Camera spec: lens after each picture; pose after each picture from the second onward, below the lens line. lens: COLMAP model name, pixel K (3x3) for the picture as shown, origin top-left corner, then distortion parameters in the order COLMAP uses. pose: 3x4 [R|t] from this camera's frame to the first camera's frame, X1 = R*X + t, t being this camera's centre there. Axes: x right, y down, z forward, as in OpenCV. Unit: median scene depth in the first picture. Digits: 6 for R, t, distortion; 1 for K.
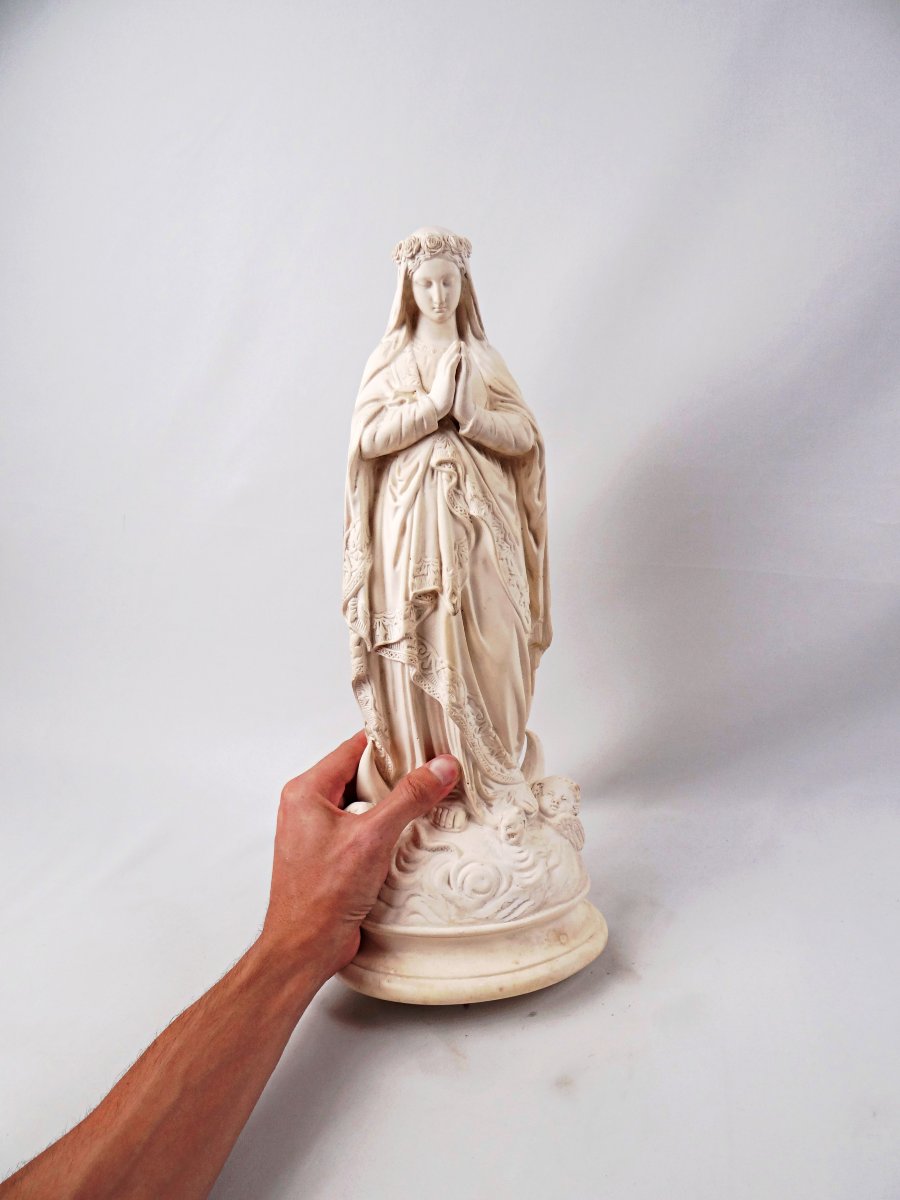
lens RADIAL K [[961.3, 0, 445.0], [0, 961.3, 598.5], [0, 0, 1]] dist [-0.003811, 0.002435]
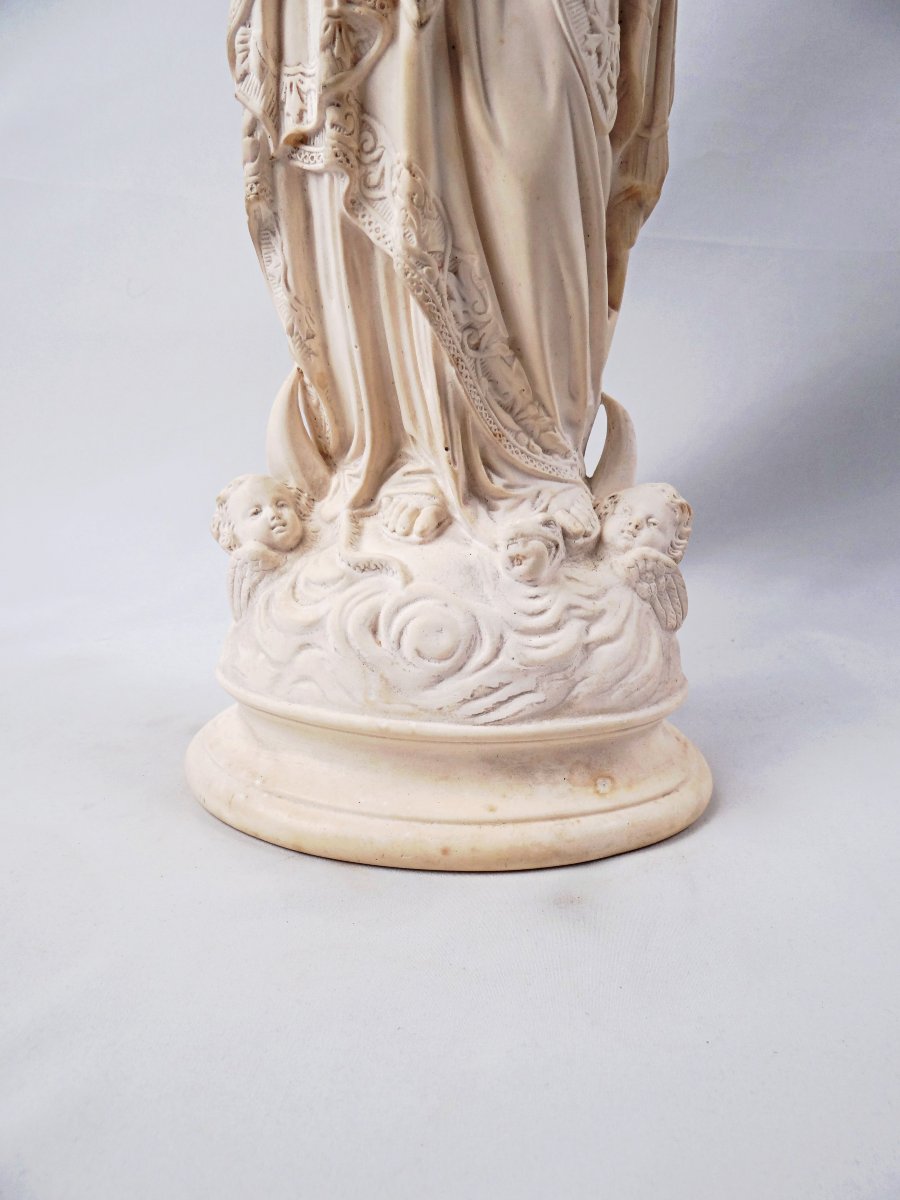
lens RADIAL K [[961.3, 0, 443.3], [0, 961.3, 604.9], [0, 0, 1]] dist [-0.003811, 0.002435]
pose [[0.961401, 0.130558, -0.242203, 0.159500], [-0.103792, 0.987308, 0.120213, 0.220450], [0.254824, -0.090434, 0.962750, 0.531329]]
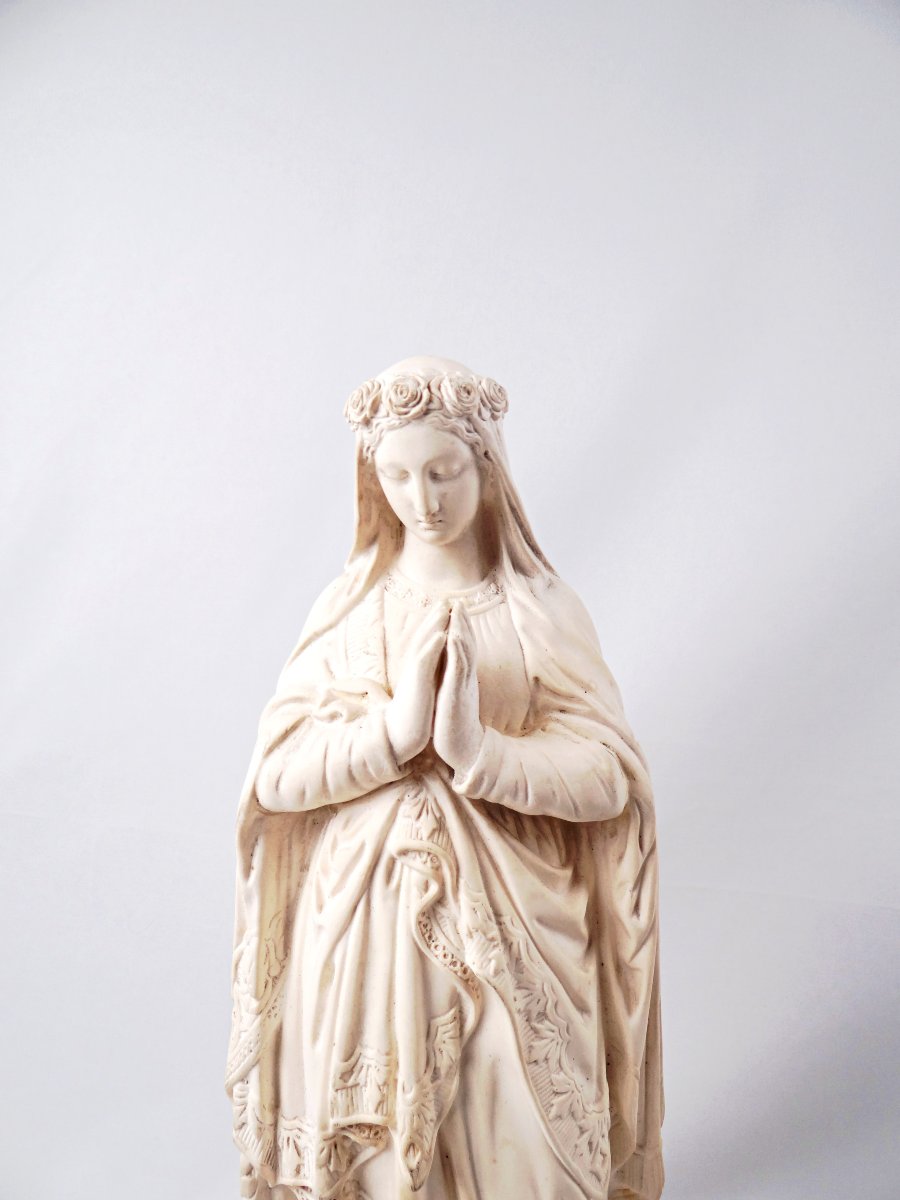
lens RADIAL K [[961.3, 0, 442.0], [0, 961.3, 598.0], [0, 0, 1]] dist [-0.003811, 0.002435]
pose [[0.963847, 0.048407, -0.262023, 0.125122], [-0.067913, 0.995512, -0.065902, -0.226556], [0.257657, 0.081315, 0.962809, 0.526164]]
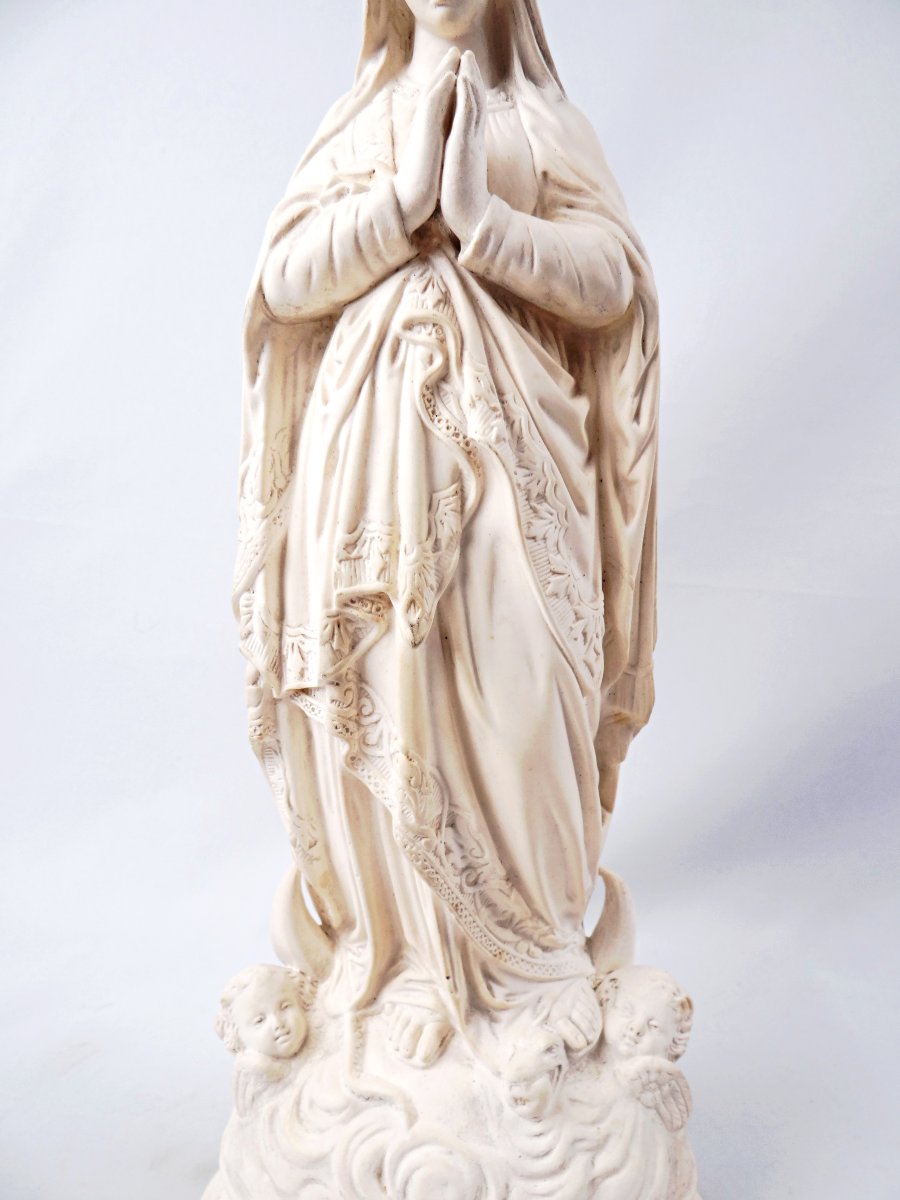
lens RADIAL K [[961.3, 0, 451.6], [0, 961.3, 598.3], [0, 0, 1]] dist [-0.003811, 0.002435]
pose [[0.964021, 0.087952, -0.250853, 0.140418], [-0.084569, 0.996122, 0.024255, -0.019422], [0.252013, -0.002168, 0.967721, 0.530541]]
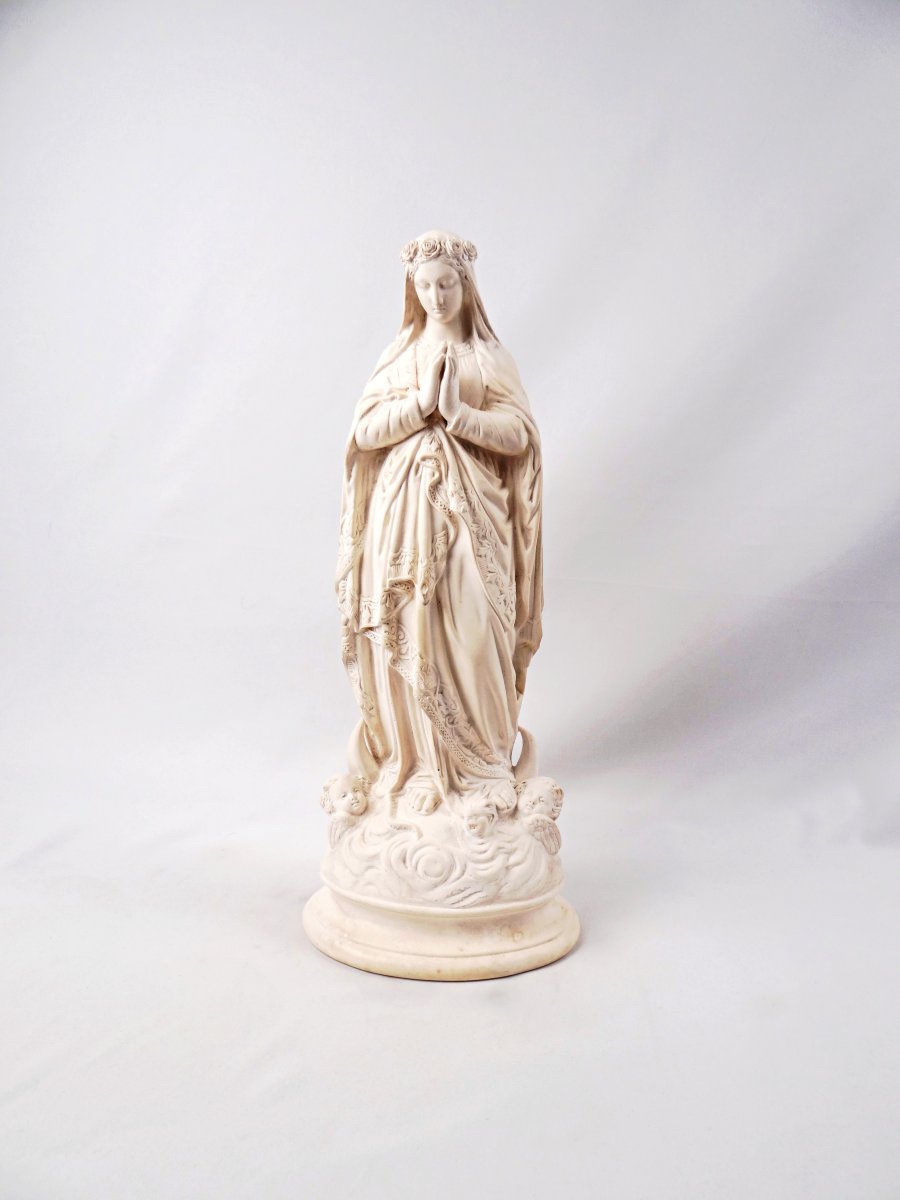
lens RADIAL K [[961.3, 0, 439.6], [0, 961.3, 595.4], [0, 0, 1]] dist [-0.003811, 0.002435]
pose [[0.959839, 0.095978, -0.263624, 0.289873], [-0.094531, 0.995356, 0.018198, -0.013543], [0.264146, 0.007453, 0.964454, 0.003061]]
